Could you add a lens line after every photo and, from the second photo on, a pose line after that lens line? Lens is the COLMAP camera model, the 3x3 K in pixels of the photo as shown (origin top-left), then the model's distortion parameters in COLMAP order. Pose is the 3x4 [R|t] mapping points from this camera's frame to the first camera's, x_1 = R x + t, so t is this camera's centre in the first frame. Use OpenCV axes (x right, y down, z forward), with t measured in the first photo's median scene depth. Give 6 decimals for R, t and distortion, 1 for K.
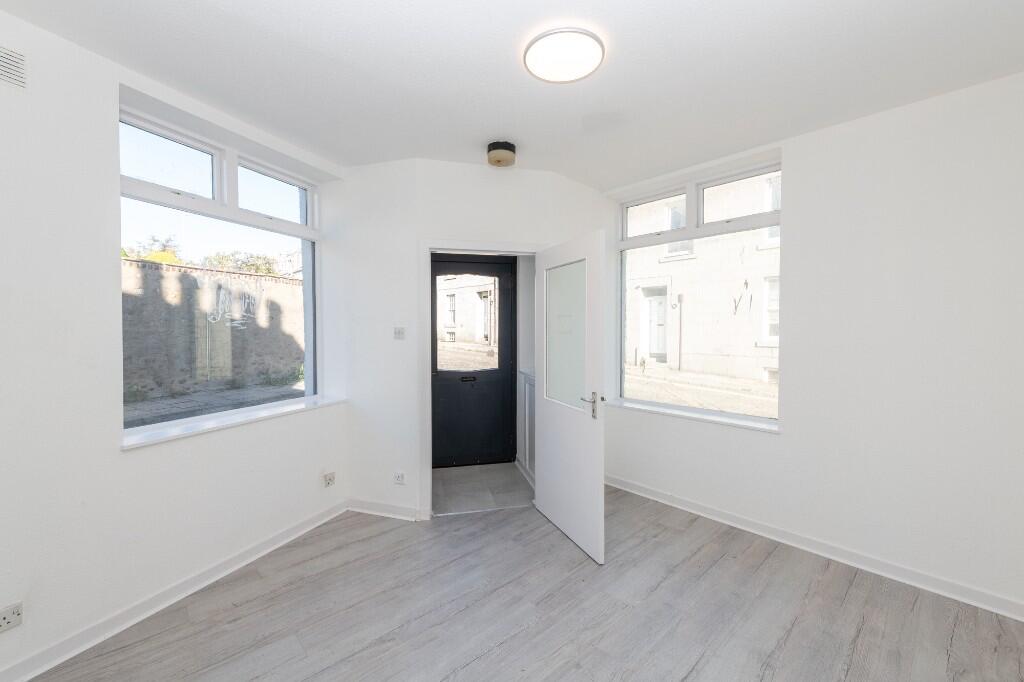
lens RADIAL K [[411.4, 0, 508.1], [0, 411.4, 337.4], [0, 0, 1]] dist [0.017047, -0.006223]
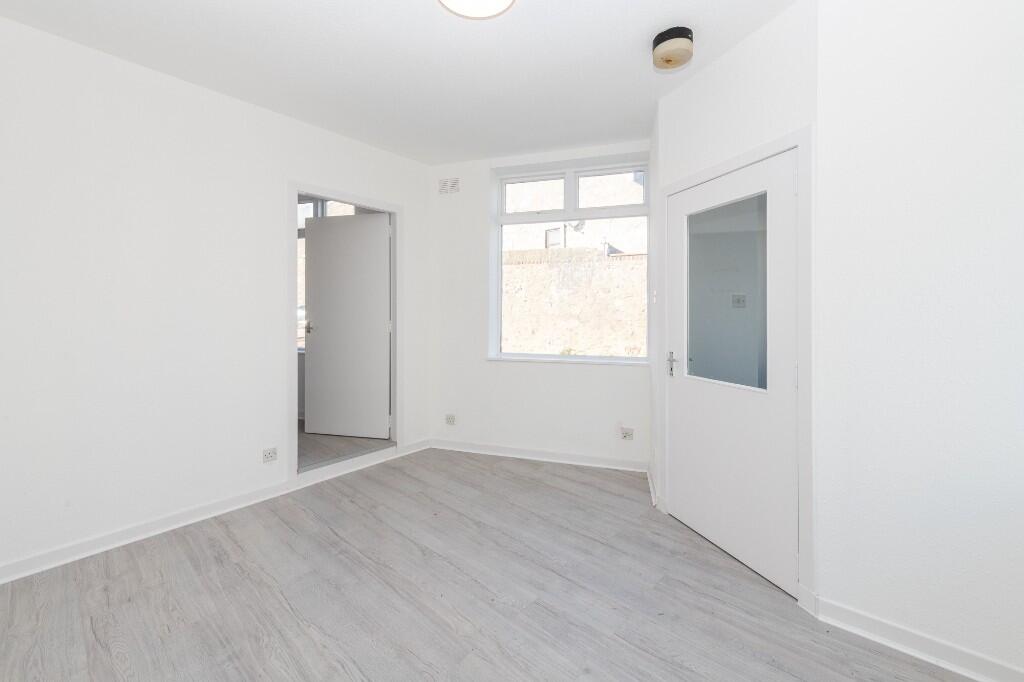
lens RADIAL K [[422.5, 0, 517.8], [0, 422.5, 310.7], [0, 0, 1]] dist [0.019320, -0.006569]
pose [[0.107107, -0.002876, -0.994243, 0.687671], [-0.027205, 0.999613, -0.005822, 0.037312], [0.993875, 0.027672, 0.106987, 0.625789]]
